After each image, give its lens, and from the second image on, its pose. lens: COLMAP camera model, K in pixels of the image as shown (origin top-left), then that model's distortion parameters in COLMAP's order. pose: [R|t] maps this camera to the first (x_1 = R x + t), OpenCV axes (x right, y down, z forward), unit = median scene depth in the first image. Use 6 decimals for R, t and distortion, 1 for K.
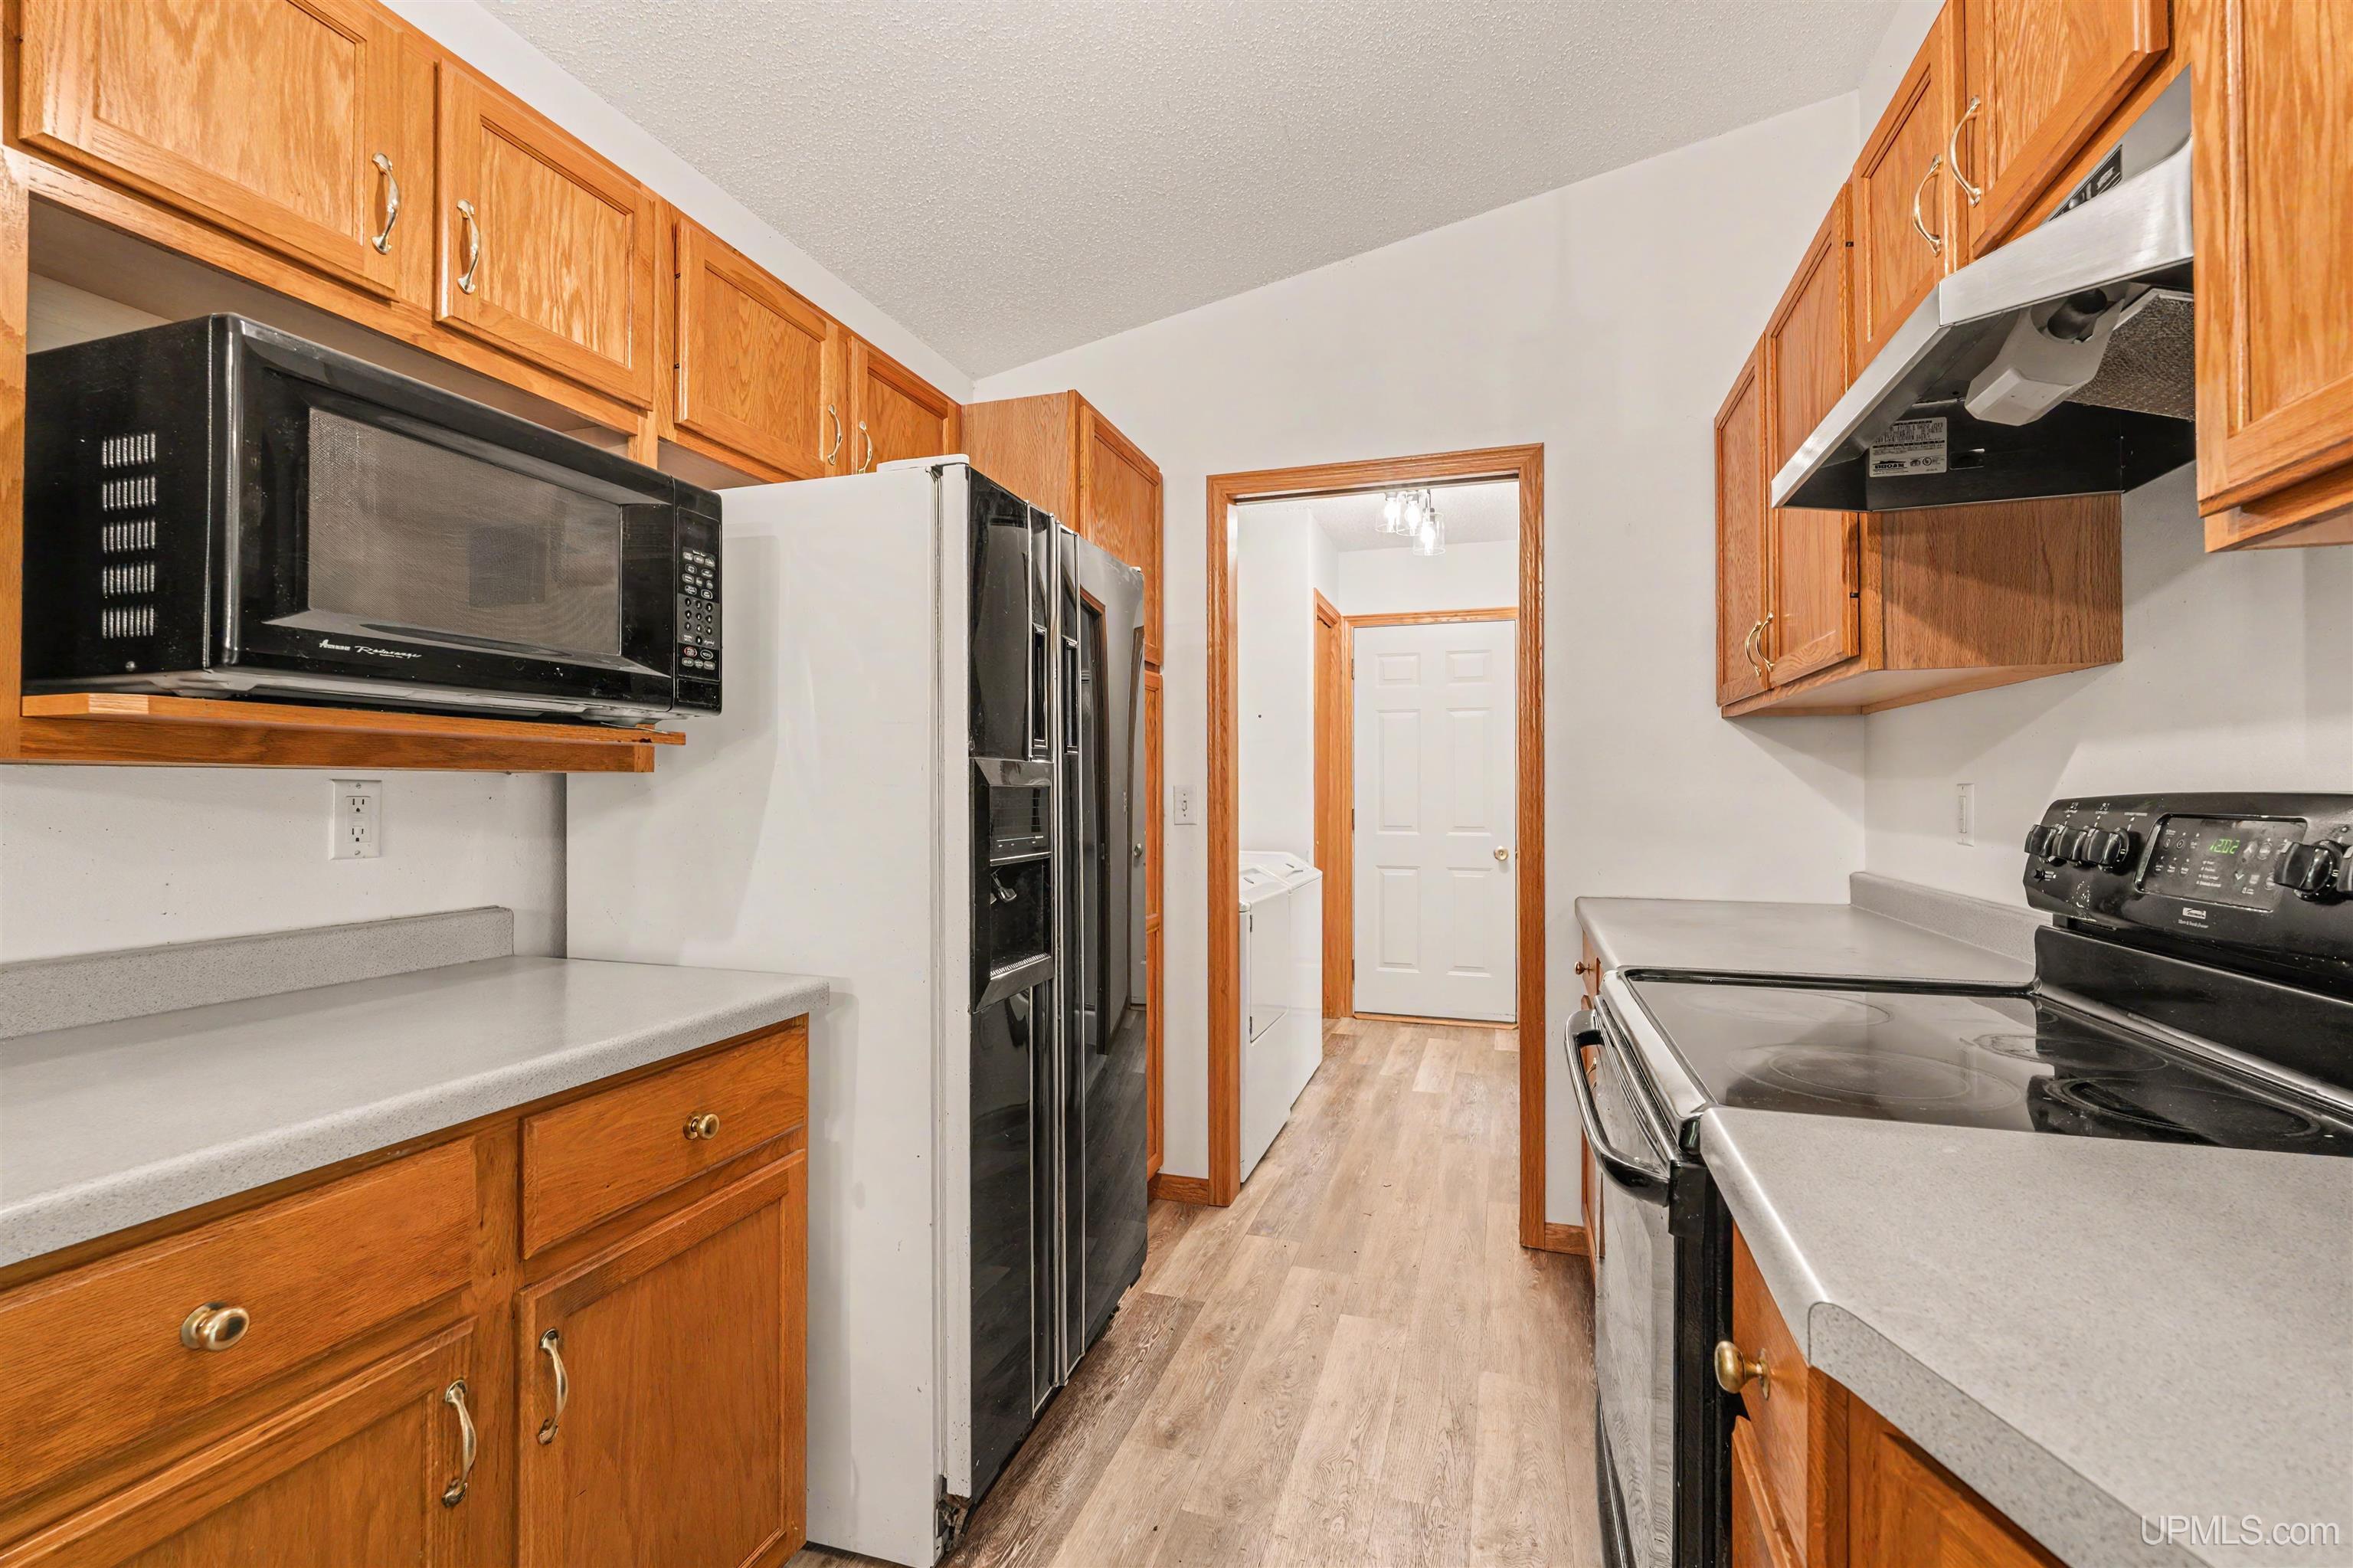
lens RADIAL K [[1047.9, 0, 1176.7], [0, 1047.9, 787.3], [0, 0, 1]] dist [0.000509, -0.000125]
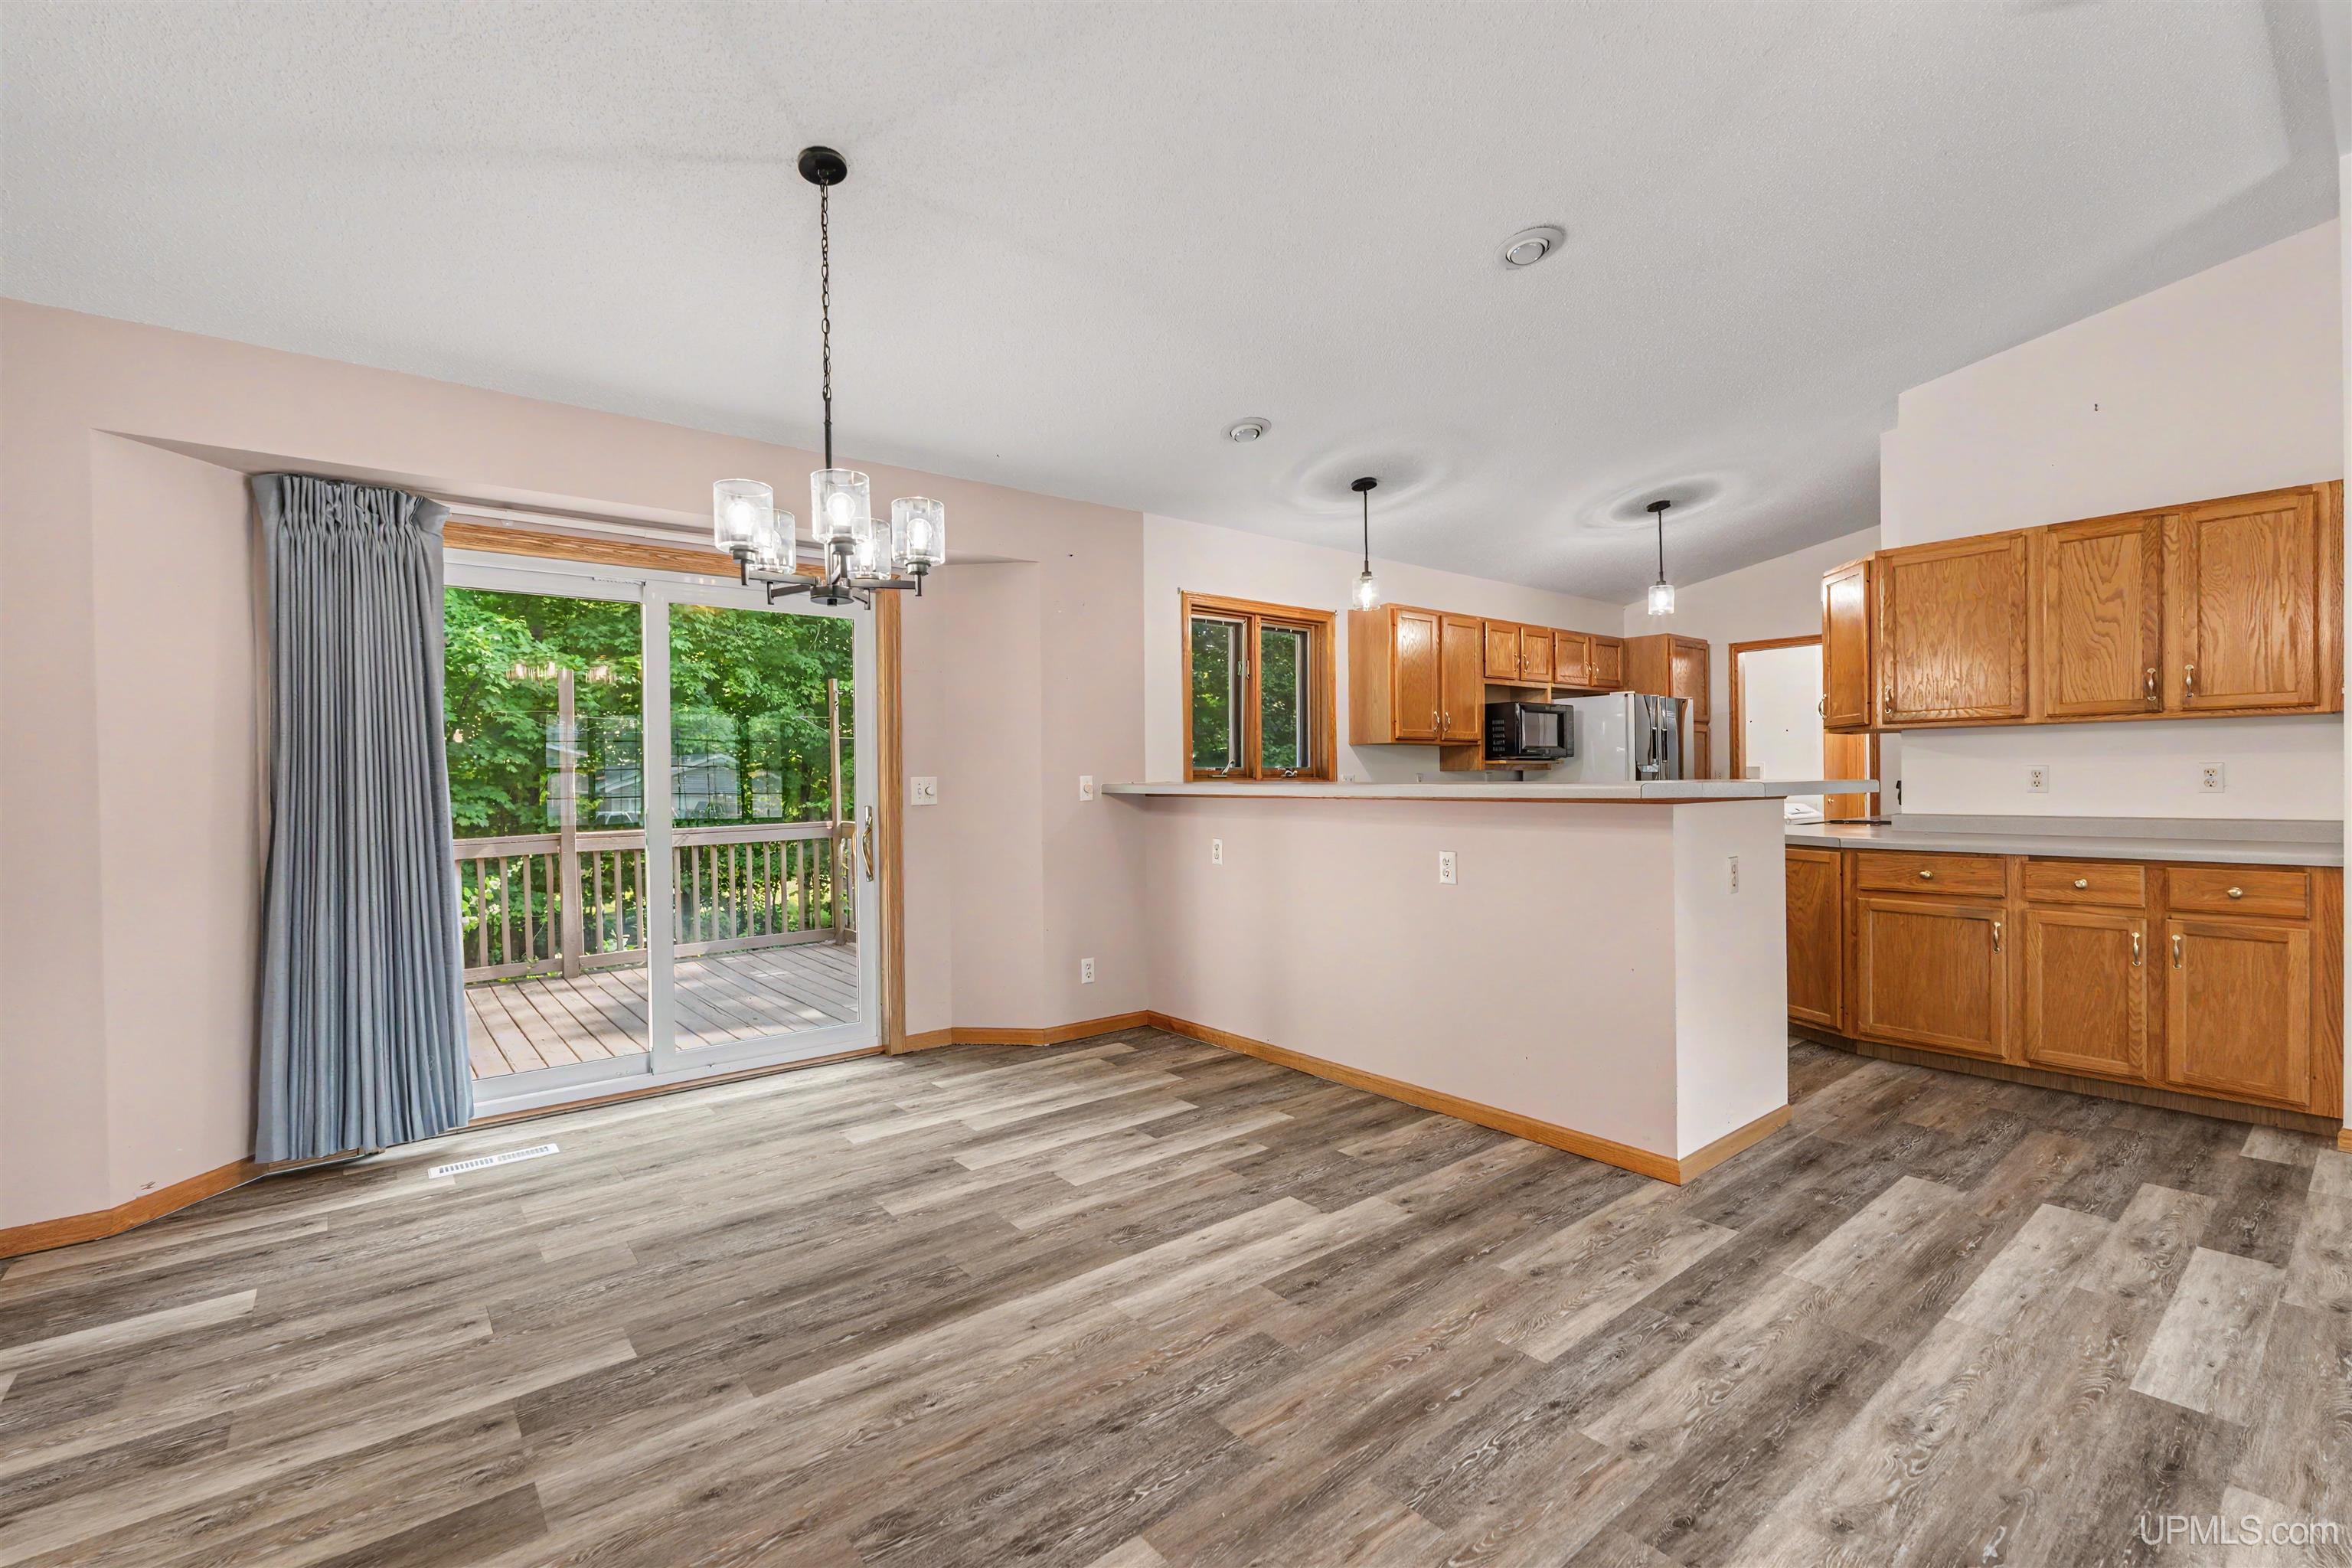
lens RADIAL K [[1050.2, 0, 1180.3], [0, 1050.2, 781.0], [0, 0, 1]] dist [0.000602, 0.000258]
pose [[0.843783, -0.001683, -0.536682, 0.508410], [0.012267, 0.999794, 0.016151, -0.055641], [0.536545, -0.020212, 0.843630, -3.417402]]
